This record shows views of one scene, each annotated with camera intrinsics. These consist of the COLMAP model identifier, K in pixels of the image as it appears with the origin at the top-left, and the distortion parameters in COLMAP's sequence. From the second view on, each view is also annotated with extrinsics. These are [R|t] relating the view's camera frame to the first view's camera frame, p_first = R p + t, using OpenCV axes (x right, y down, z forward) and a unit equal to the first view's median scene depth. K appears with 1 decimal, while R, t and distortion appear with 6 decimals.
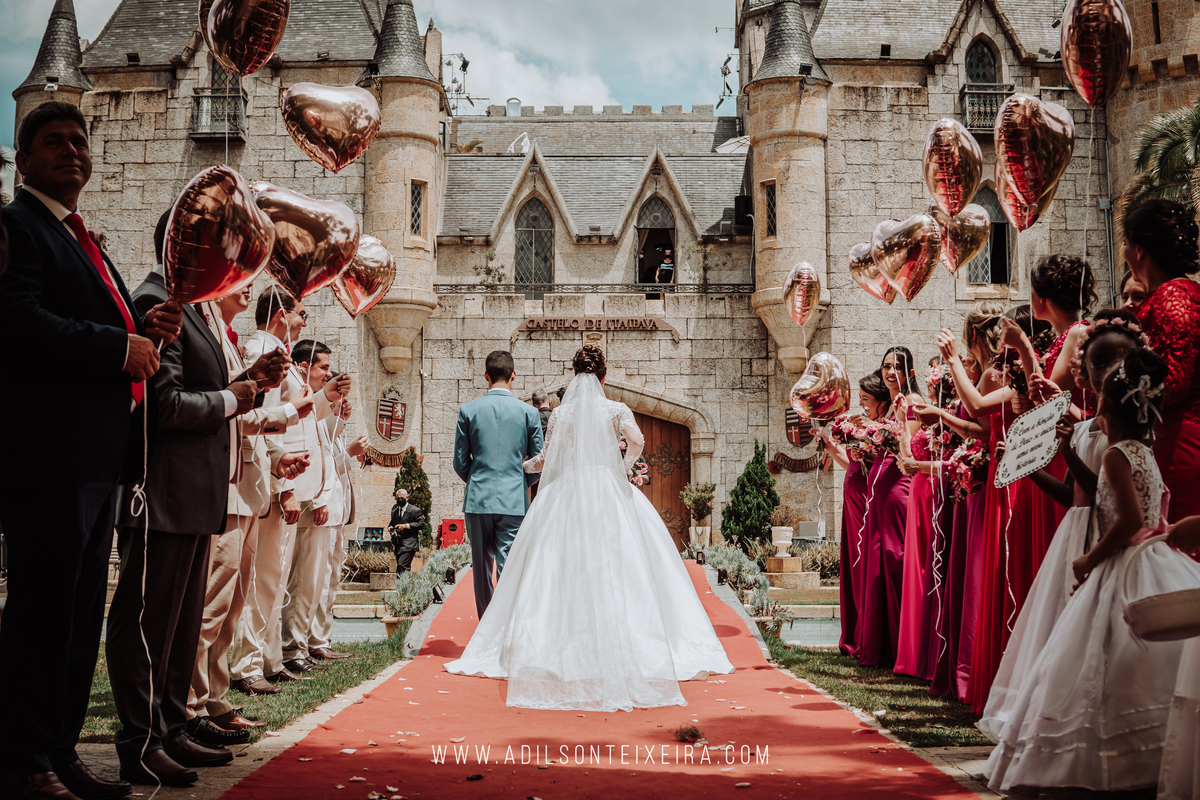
lens RADIAL K [[1669.7, 0, 600.0], [0, 1669.7, 400.0], [0, 0, 1]] dist [-0.173709, -0.086866]
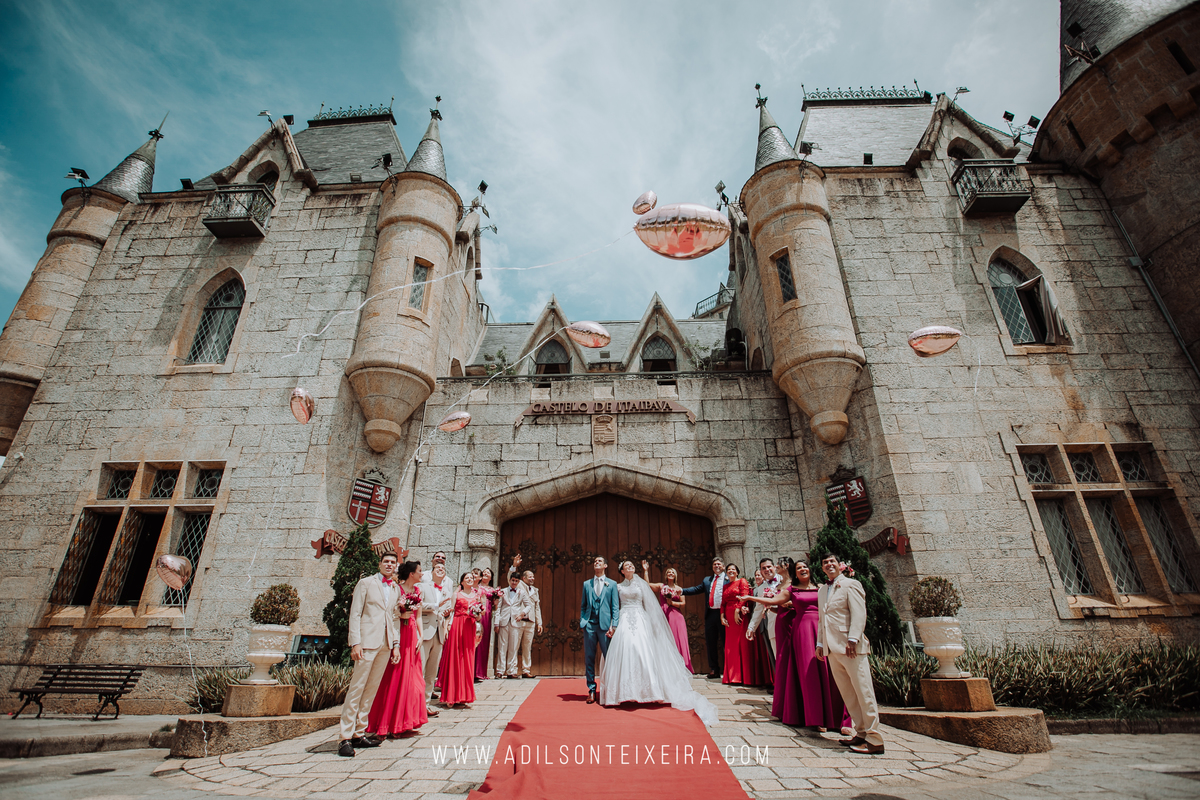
lens RADIAL K [[568.6, 0, 598.8], [0, 568.6, 403.0], [0, 0, 1]] dist [-0.062137, 0.029169]
pose [[0.999498, -0.019573, -0.024929, 0.001831], [0.009878, 0.939735, -0.341760, 0.063153], [0.030116, 0.341342, 0.939457, 0.708838]]
